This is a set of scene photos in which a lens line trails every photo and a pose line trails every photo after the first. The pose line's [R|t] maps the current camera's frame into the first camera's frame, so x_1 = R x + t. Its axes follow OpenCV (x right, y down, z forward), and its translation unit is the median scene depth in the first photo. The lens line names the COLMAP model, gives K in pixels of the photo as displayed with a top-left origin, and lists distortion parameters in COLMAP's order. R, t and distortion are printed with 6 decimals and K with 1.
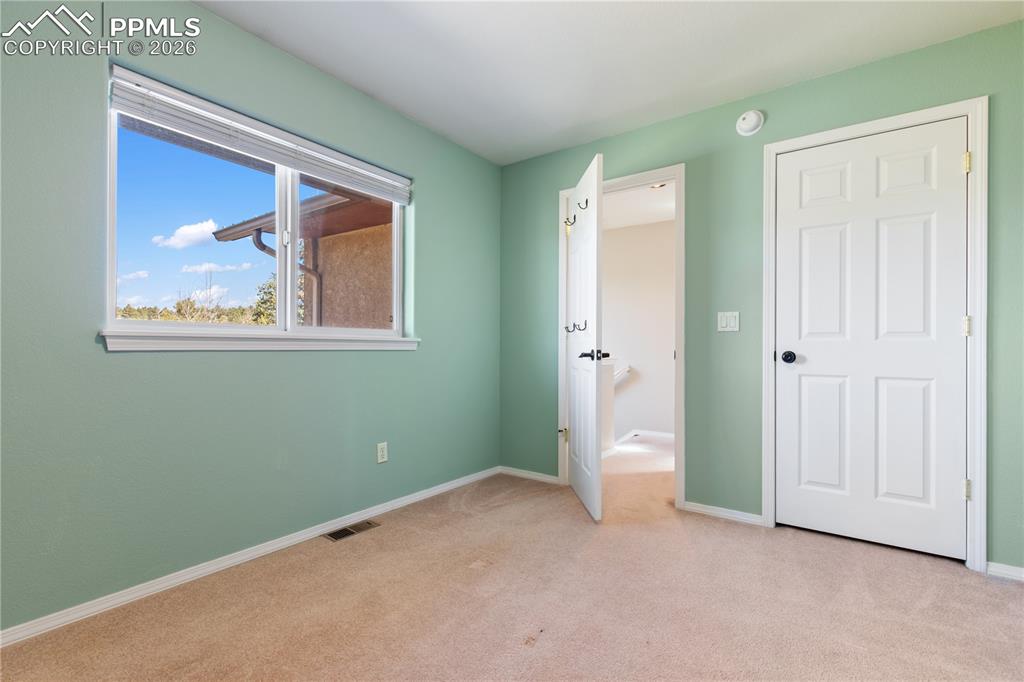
lens RADIAL K [[458.0, 0, 511.2], [0, 458.0, 346.5], [0, 0, 1]] dist [0.008349, -0.000338]
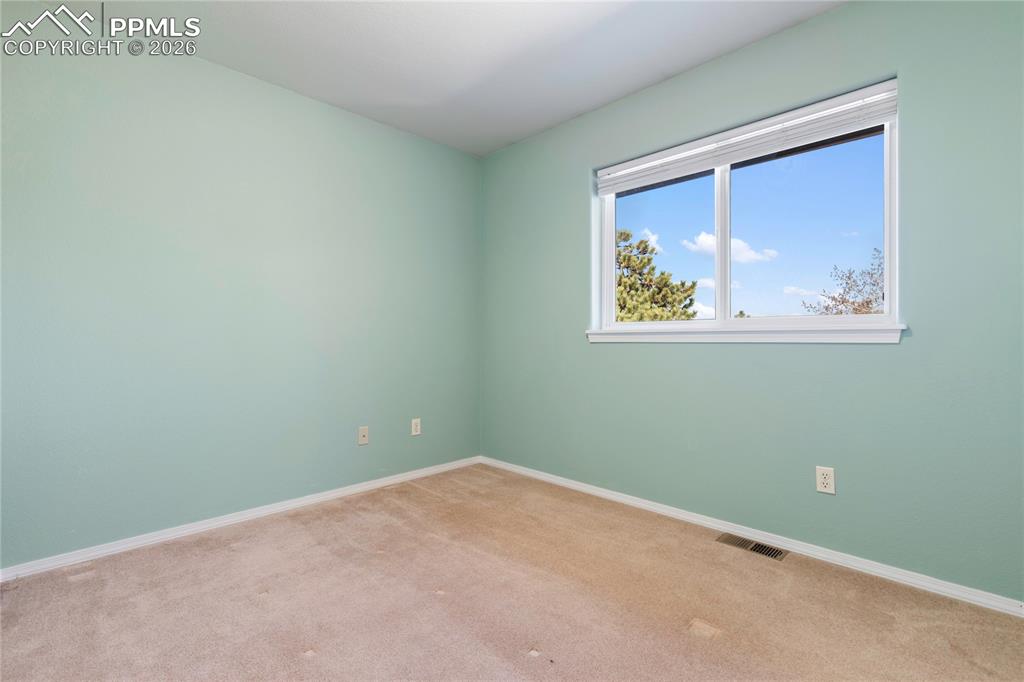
lens RADIAL K [[458.0, 0, 510.4], [0, 458.0, 341.5], [0, 0, 1]] dist [0.008349, -0.000338]
pose [[-0.133583, -0.000275, -0.991038, 0.529103], [0.002290, 0.999997, -0.000586, 0.005057], [0.991035, -0.002347, -0.133582, 0.588785]]
